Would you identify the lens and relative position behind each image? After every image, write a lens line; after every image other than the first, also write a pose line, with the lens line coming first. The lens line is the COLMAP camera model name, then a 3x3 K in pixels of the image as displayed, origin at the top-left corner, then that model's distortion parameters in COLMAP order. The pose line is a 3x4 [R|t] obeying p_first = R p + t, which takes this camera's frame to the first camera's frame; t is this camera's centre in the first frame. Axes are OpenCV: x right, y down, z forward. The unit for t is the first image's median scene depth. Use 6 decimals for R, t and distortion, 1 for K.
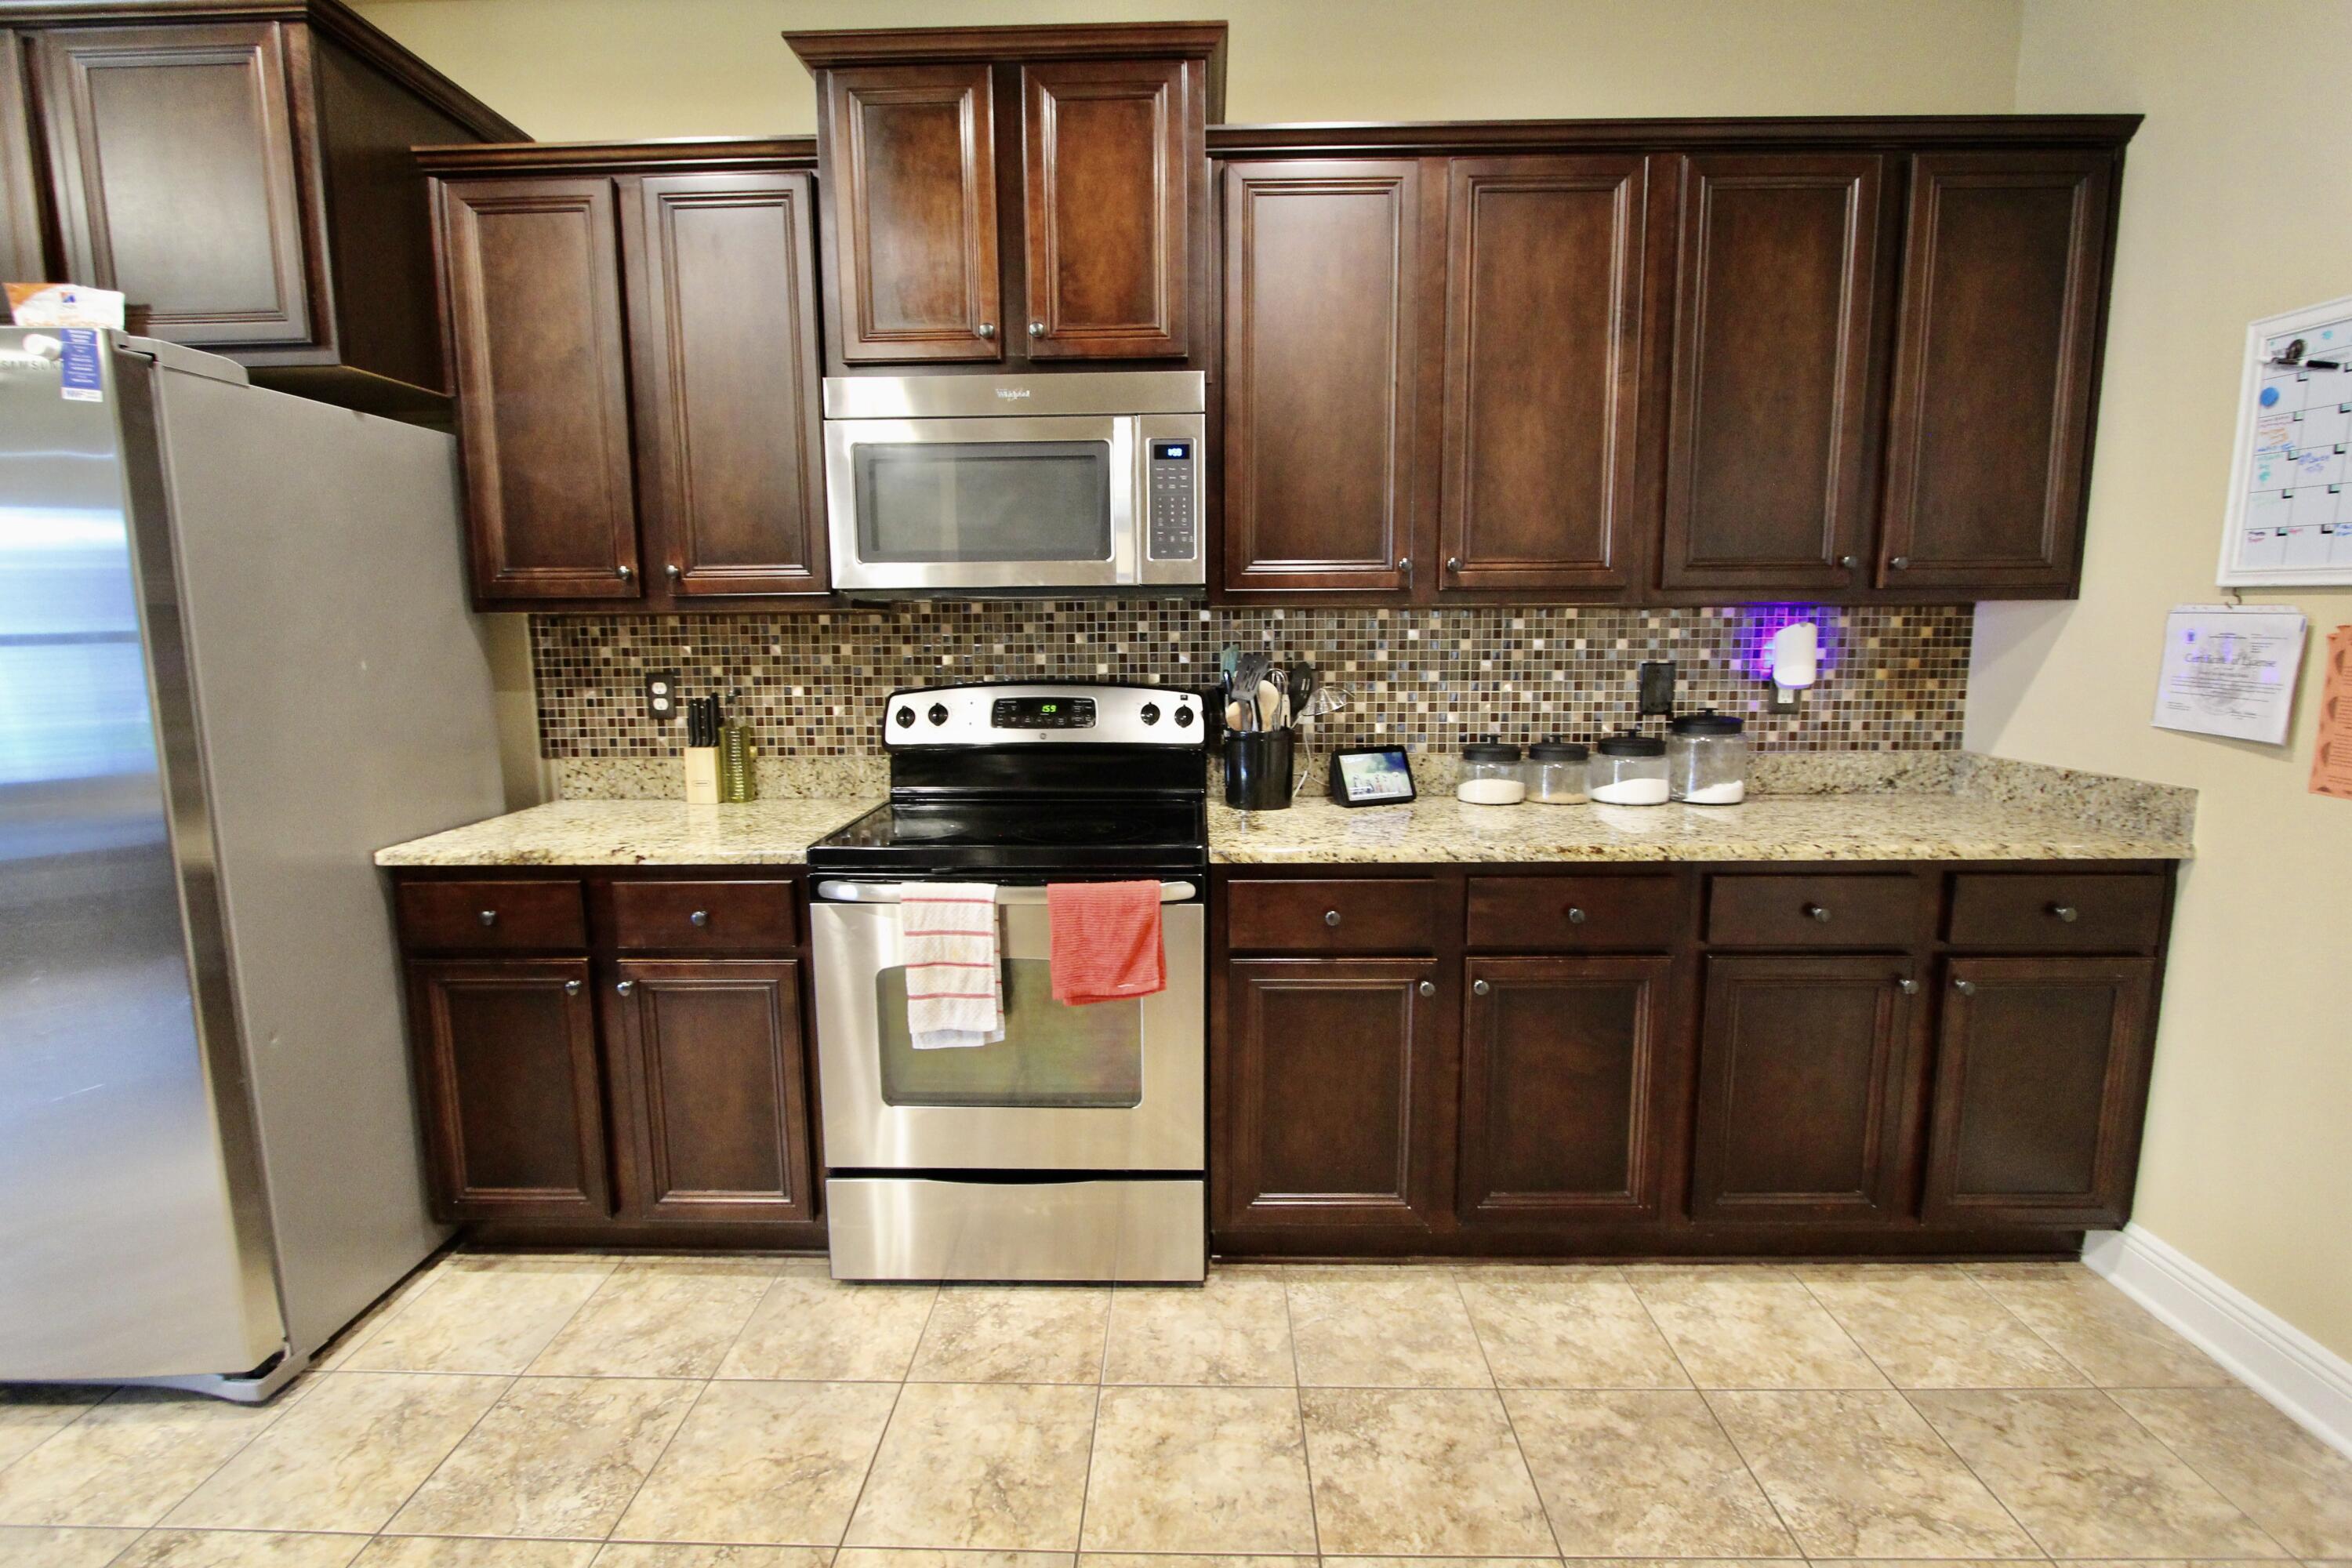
lens RADIAL K [[1084.7, 0, 1174.2], [0, 1084.7, 776.4], [0, 0, 1]] dist [-0.017030, 0.002207]
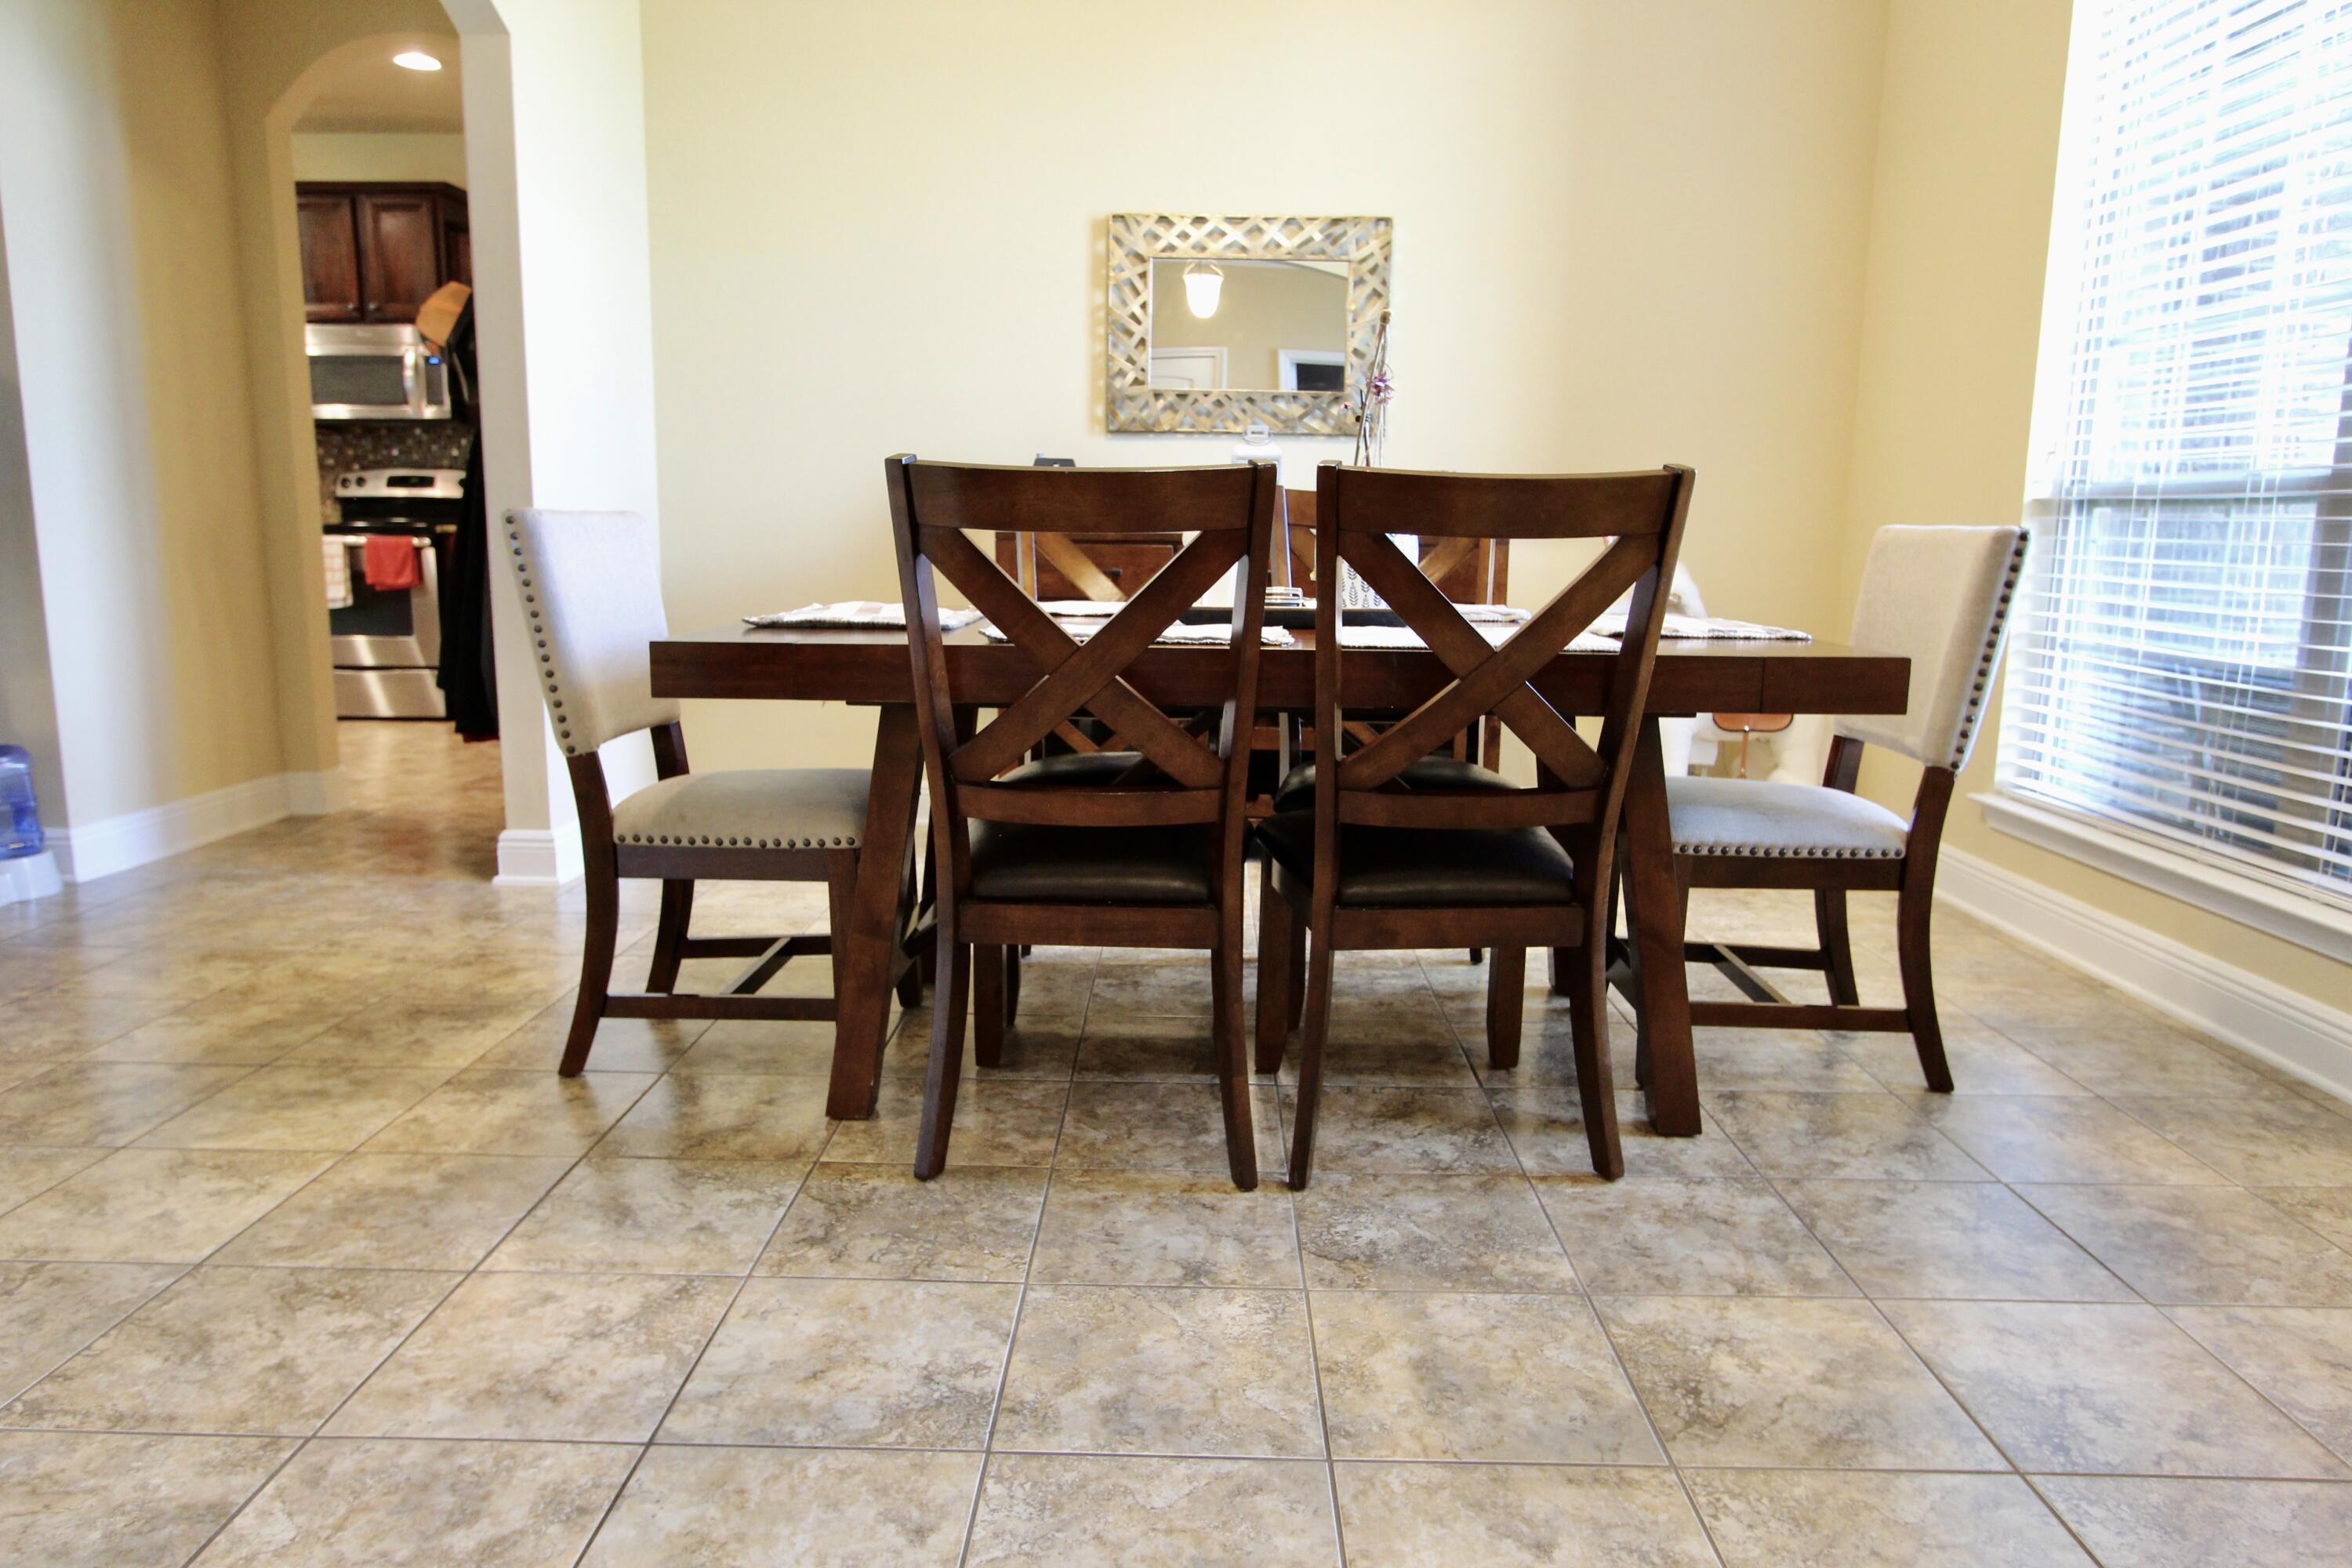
lens RADIAL K [[1504.9, 0, 1127.7], [0, 1504.9, 773.0], [0, 0, 1]] dist [0.028257, 0.000594]
pose [[0.999687, 0.016517, -0.018809, 1.477042], [-0.016259, 0.999773, 0.013794, 0.490471], [0.019033, -0.013484, 0.999728, -2.121849]]
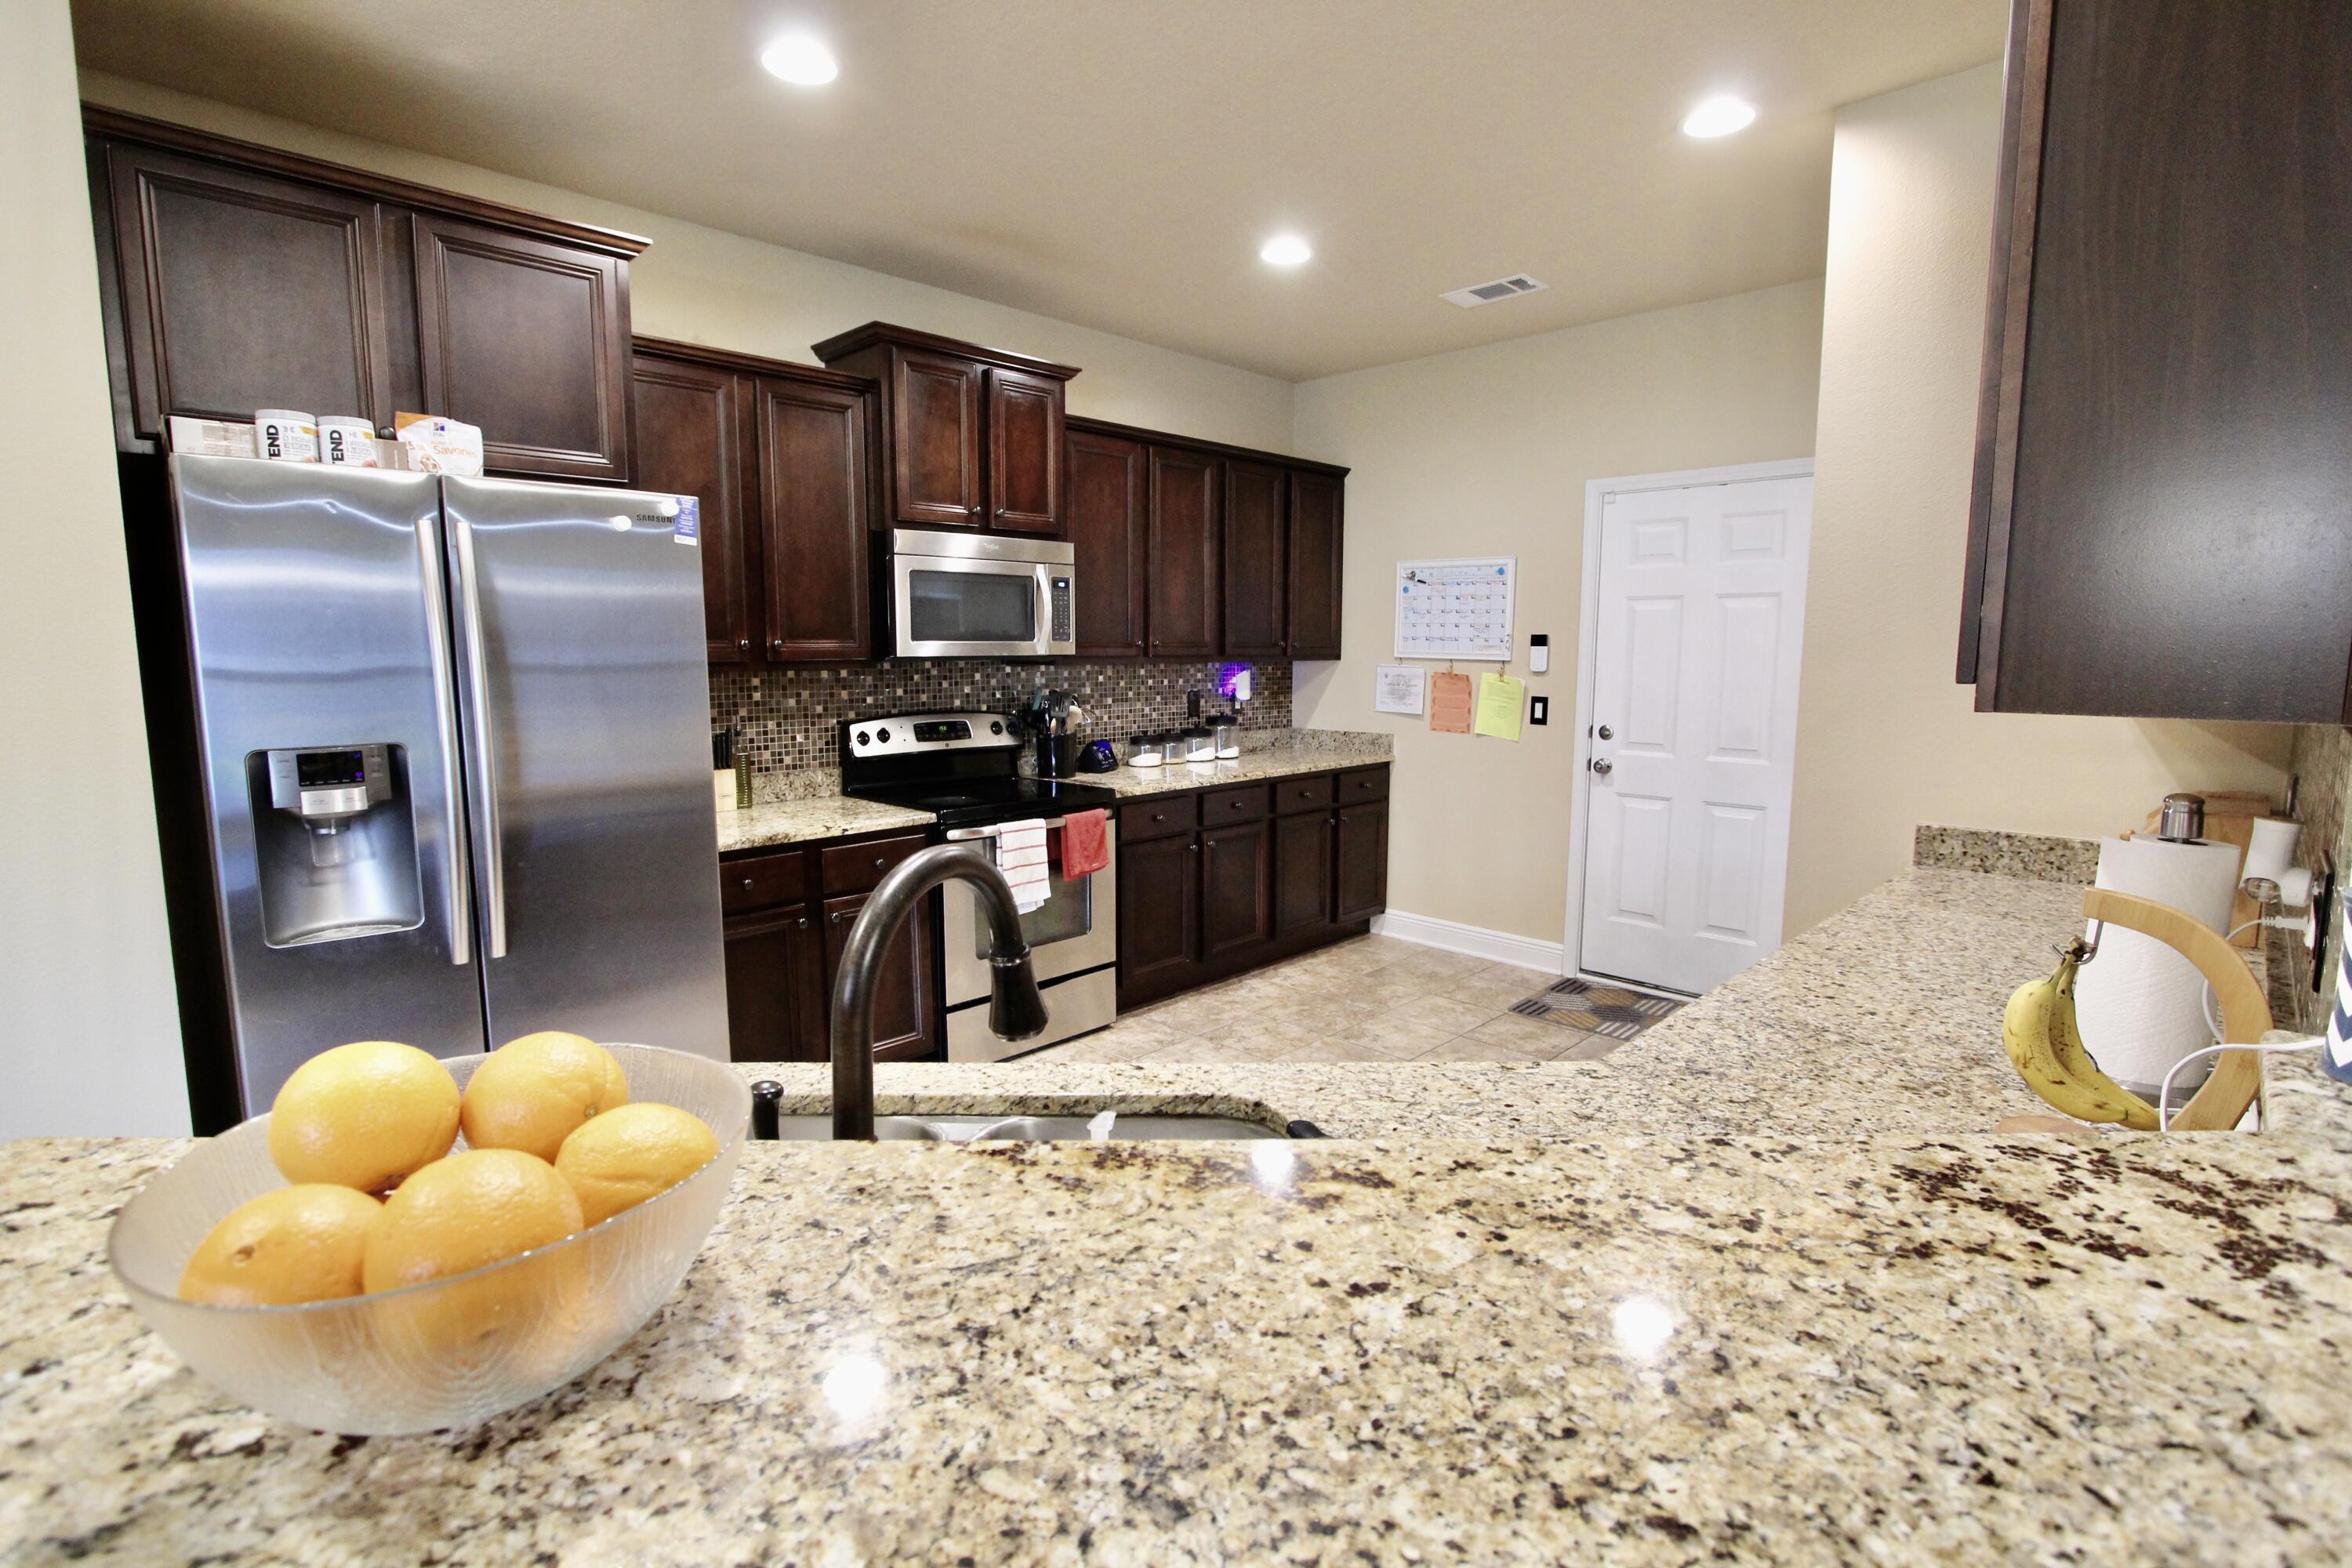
lens RADIAL K [[1084.7, 0, 1174.2], [0, 1084.7, 776.4], [0, 0, 1]] dist [-0.017030, 0.002207]
pose [[0.688686, -0.079599, 0.720677, -1.161935], [0.098042, 0.995050, 0.016214, 0.017380], [-0.718401, 0.059490, 0.693081, -0.389918]]
